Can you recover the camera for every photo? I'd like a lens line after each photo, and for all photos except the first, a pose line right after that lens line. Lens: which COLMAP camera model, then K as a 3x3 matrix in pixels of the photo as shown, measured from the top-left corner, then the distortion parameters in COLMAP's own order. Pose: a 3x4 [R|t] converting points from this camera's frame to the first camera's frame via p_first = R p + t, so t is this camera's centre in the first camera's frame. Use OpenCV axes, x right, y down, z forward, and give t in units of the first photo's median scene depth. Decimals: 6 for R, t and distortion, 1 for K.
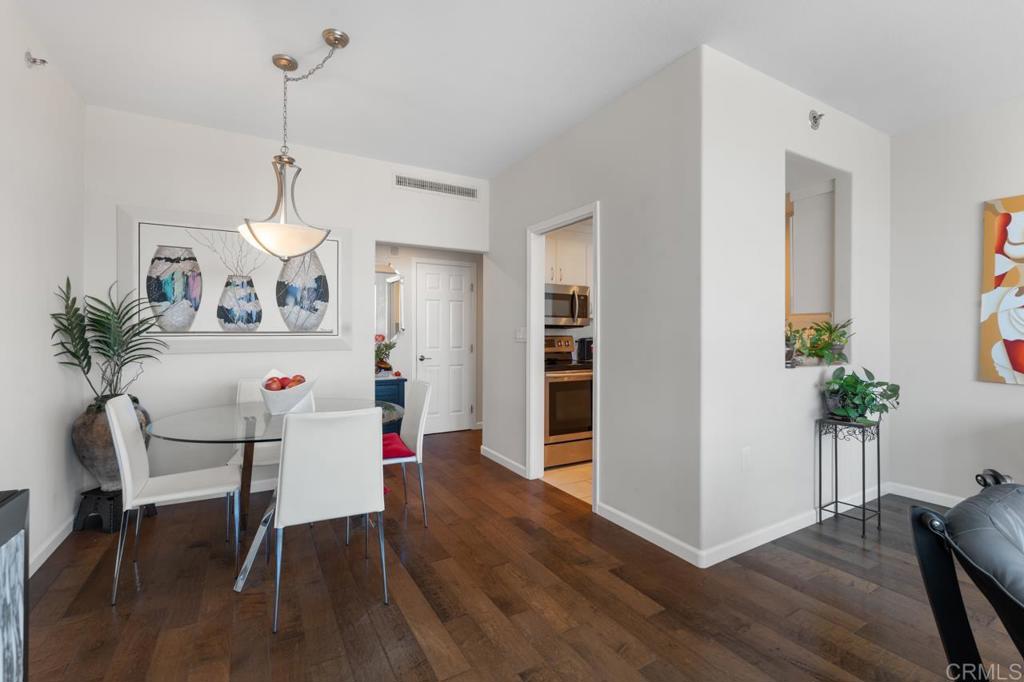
lens RADIAL K [[448.0, 0, 511.2], [0, 448.0, 335.3], [0, 0, 1]] dist [-0.002534, -0.000110]
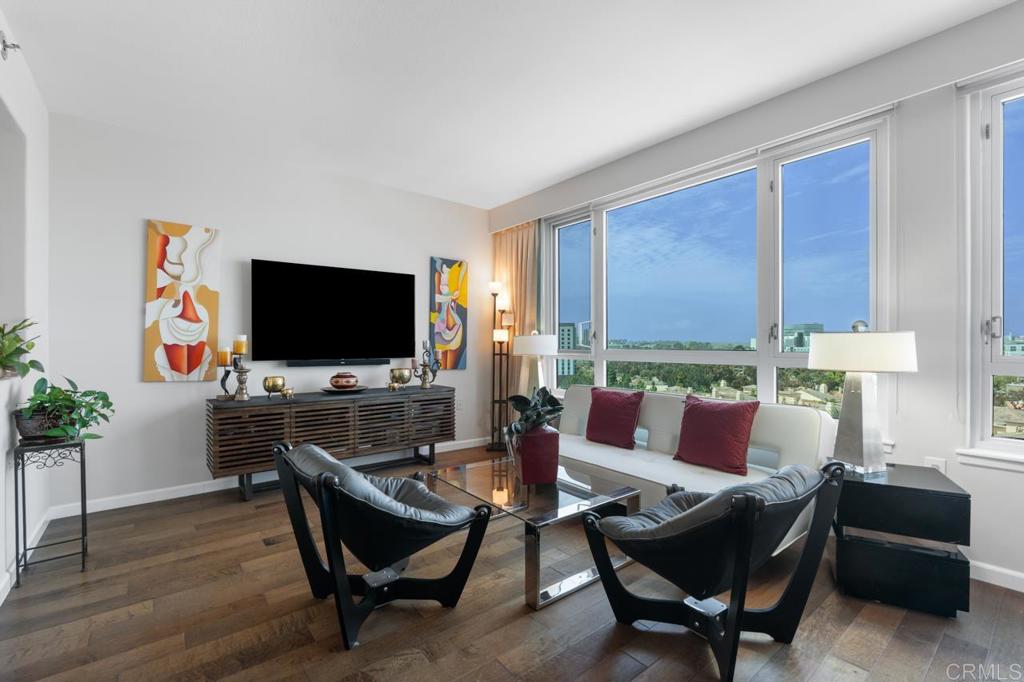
lens RADIAL K [[448.0, 0, 508.2], [0, 448.0, 345.5], [0, 0, 1]] dist [-0.002534, -0.000110]
pose [[-0.138244, -0.004904, 0.990386, -0.166959], [-0.001551, 0.999988, 0.004735, 0.006784], [-0.990397, -0.000881, -0.138250, 0.273604]]
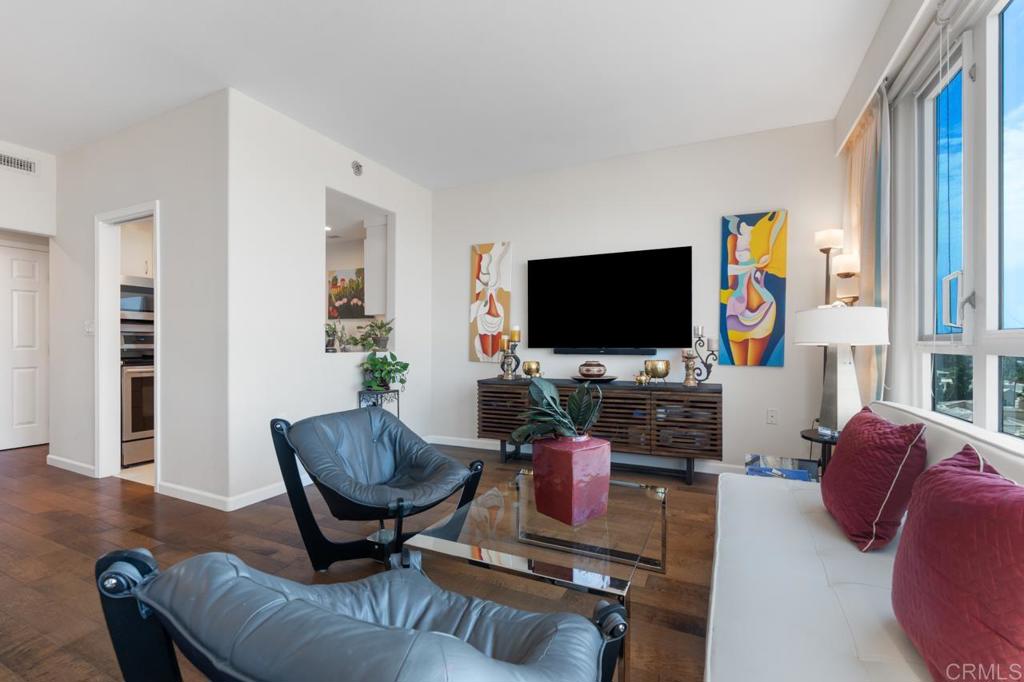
lens RADIAL K [[448.0, 0, 514.1], [0, 448.0, 348.6], [0, 0, 1]] dist [-0.002534, -0.000110]
pose [[0.825426, -0.007749, 0.564457, 0.305053], [0.001438, 0.999931, 0.011624, 0.043092], [-0.564509, -0.008783, 0.825380, -0.376505]]
